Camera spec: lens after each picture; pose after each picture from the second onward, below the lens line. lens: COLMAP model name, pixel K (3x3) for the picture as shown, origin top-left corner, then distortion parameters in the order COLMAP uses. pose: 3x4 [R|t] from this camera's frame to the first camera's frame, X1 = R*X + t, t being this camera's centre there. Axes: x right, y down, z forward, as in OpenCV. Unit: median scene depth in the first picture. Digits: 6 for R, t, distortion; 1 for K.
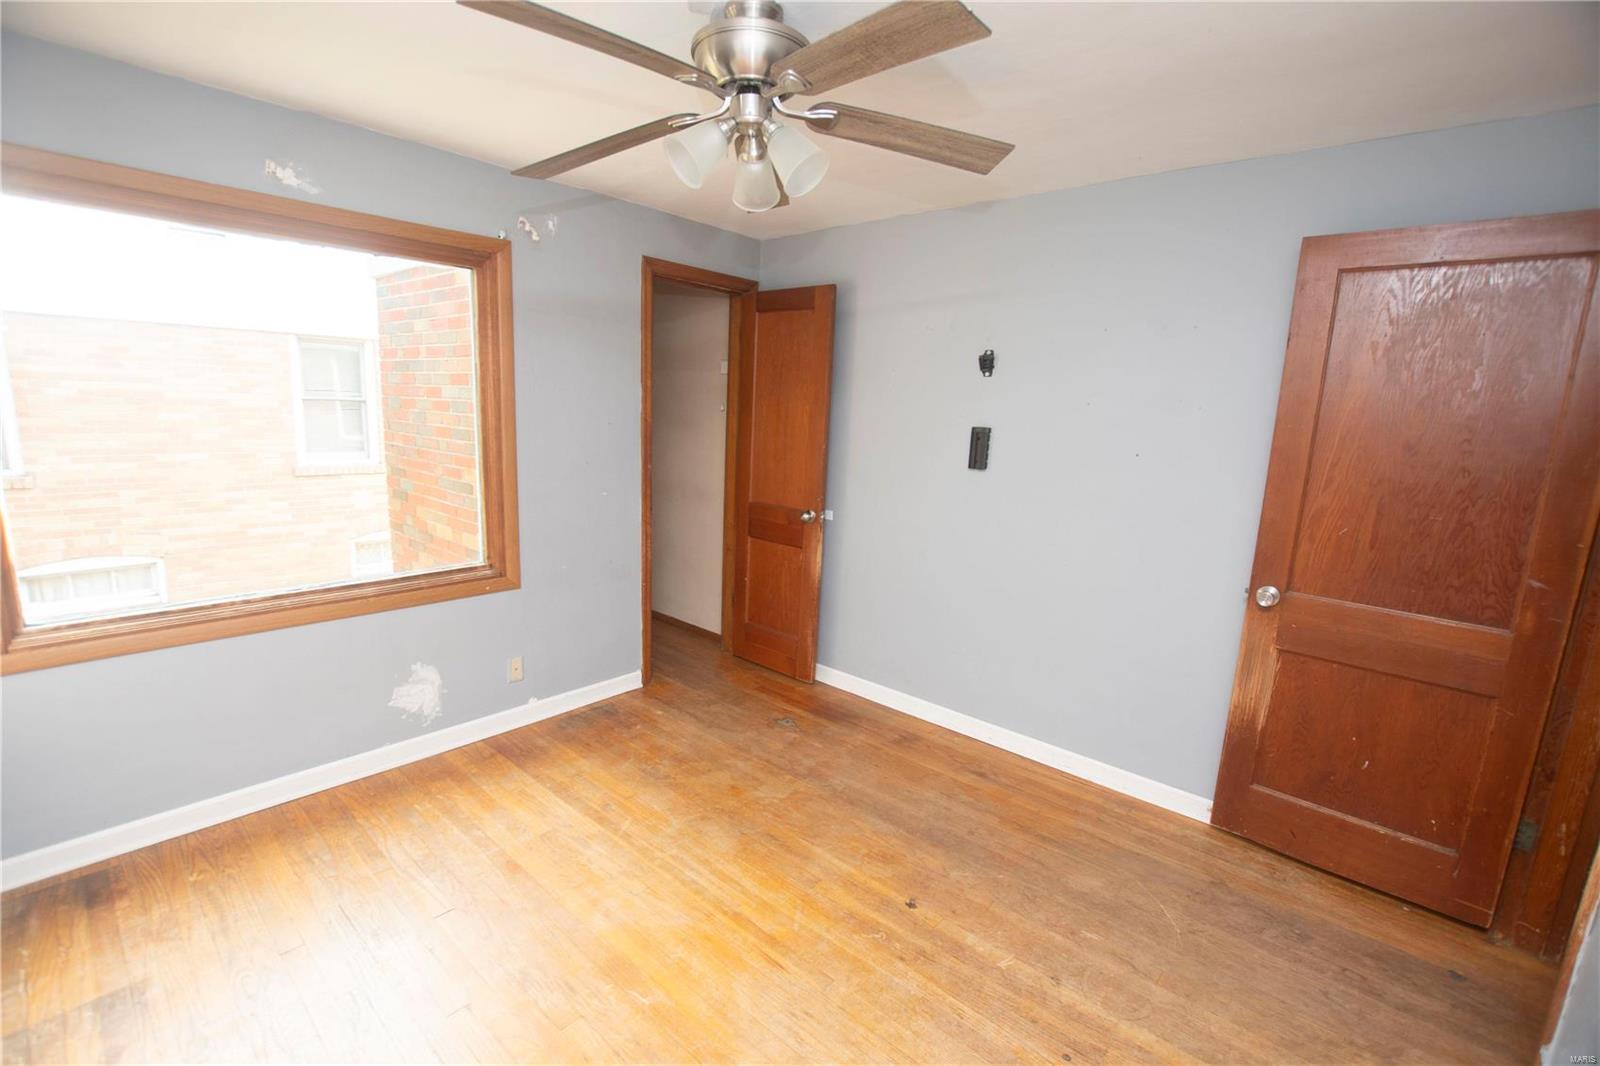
lens RADIAL K [[702.3, 0, 791.8], [0, 702.3, 539.1], [0, 0, 1]] dist [-0.026678, 0.000420]
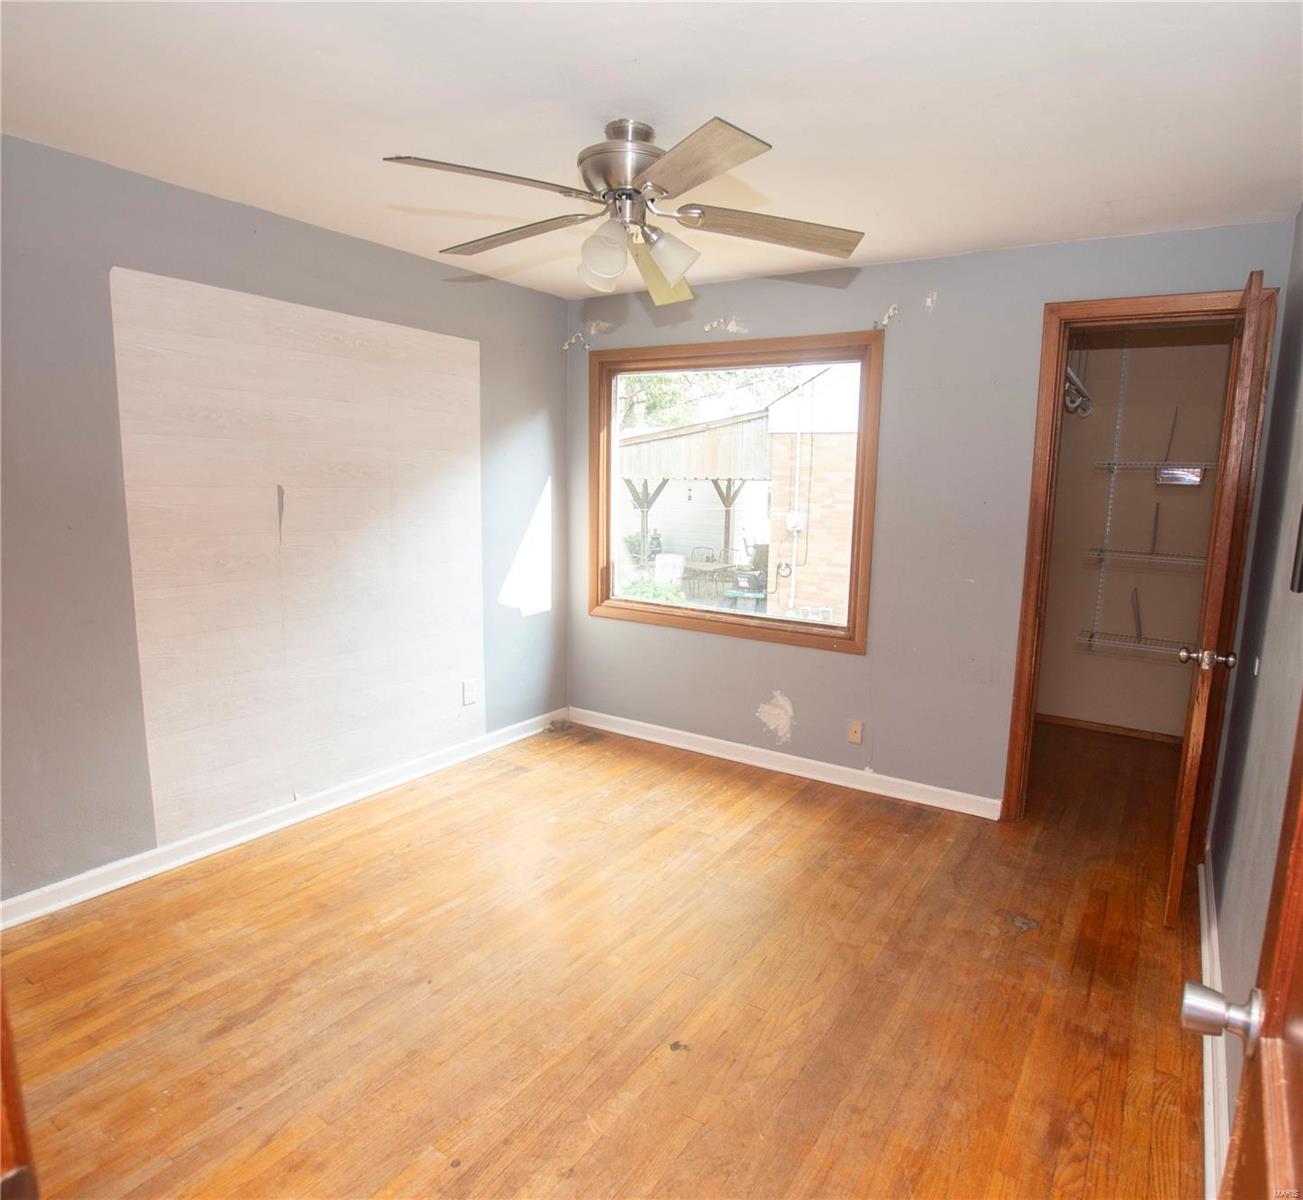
lens RADIAL K [[791.9, 0, 698.3], [0, 791.9, 602.8], [0, 0, 1]] dist [-0.020746, 0.001417]
pose [[0.183312, 0.119557, -0.975758, 0.770636], [-0.199615, 0.976426, 0.082138, -0.059135], [0.962575, 0.179719, 0.202856, 0.547430]]
